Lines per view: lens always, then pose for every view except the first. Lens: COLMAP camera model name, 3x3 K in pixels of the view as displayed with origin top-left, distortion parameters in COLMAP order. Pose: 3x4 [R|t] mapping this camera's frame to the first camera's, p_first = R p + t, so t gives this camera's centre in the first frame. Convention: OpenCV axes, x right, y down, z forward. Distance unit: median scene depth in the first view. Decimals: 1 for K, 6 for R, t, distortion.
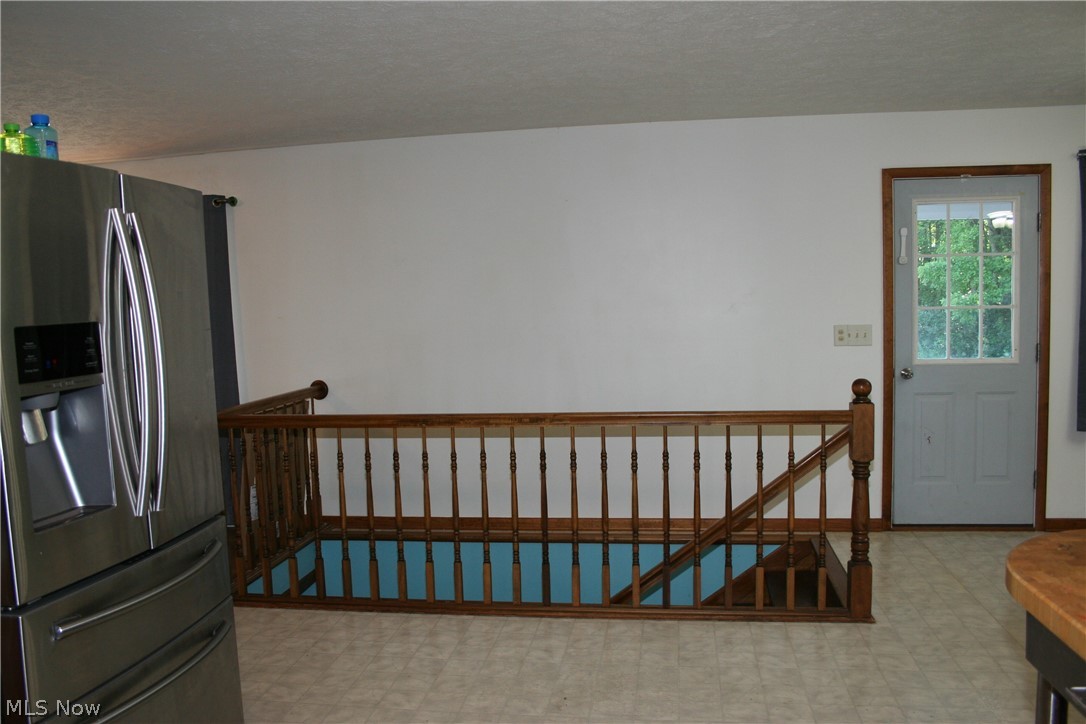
lens RADIAL K [[908.0, 0, 543.0], [0, 908.0, 362.0], [0, 0, 1]] dist [-0.144452, 0.093766]
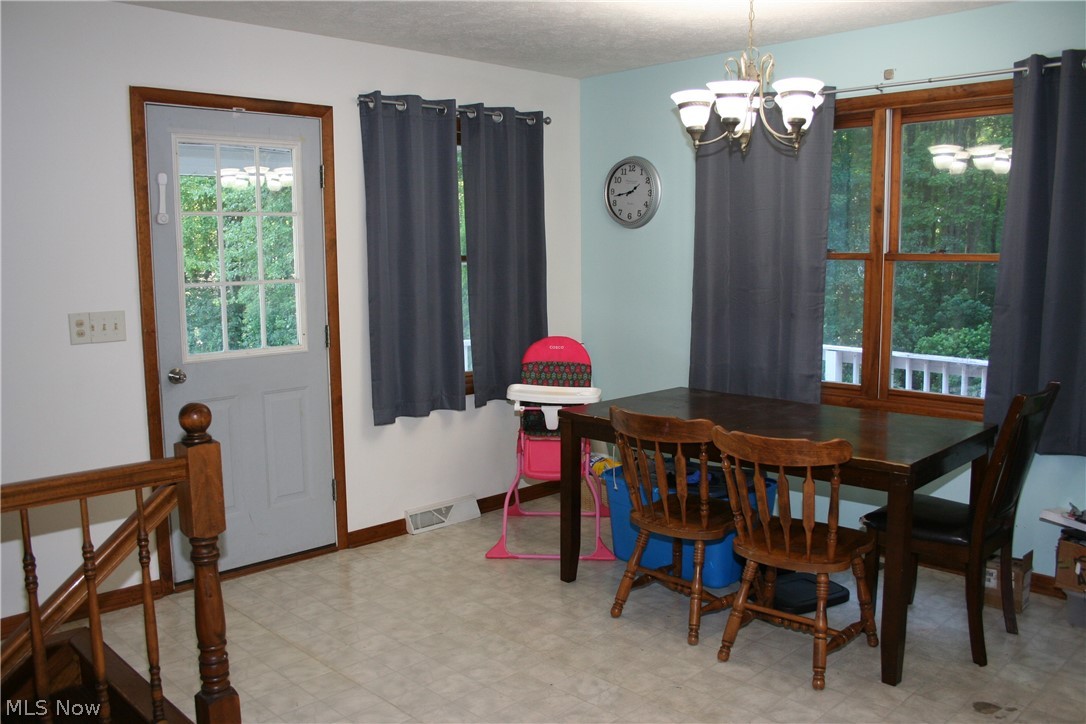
lens RADIAL K [[908.0, 0, 543.0], [0, 908.0, 362.0], [0, 0, 1]] dist [-0.144452, 0.093766]
pose [[0.602463, -0.077731, 0.794353, 0.016444], [0.057104, 0.996894, 0.054242, -0.021072], [-0.796102, 0.012682, 0.605030, 0.330004]]
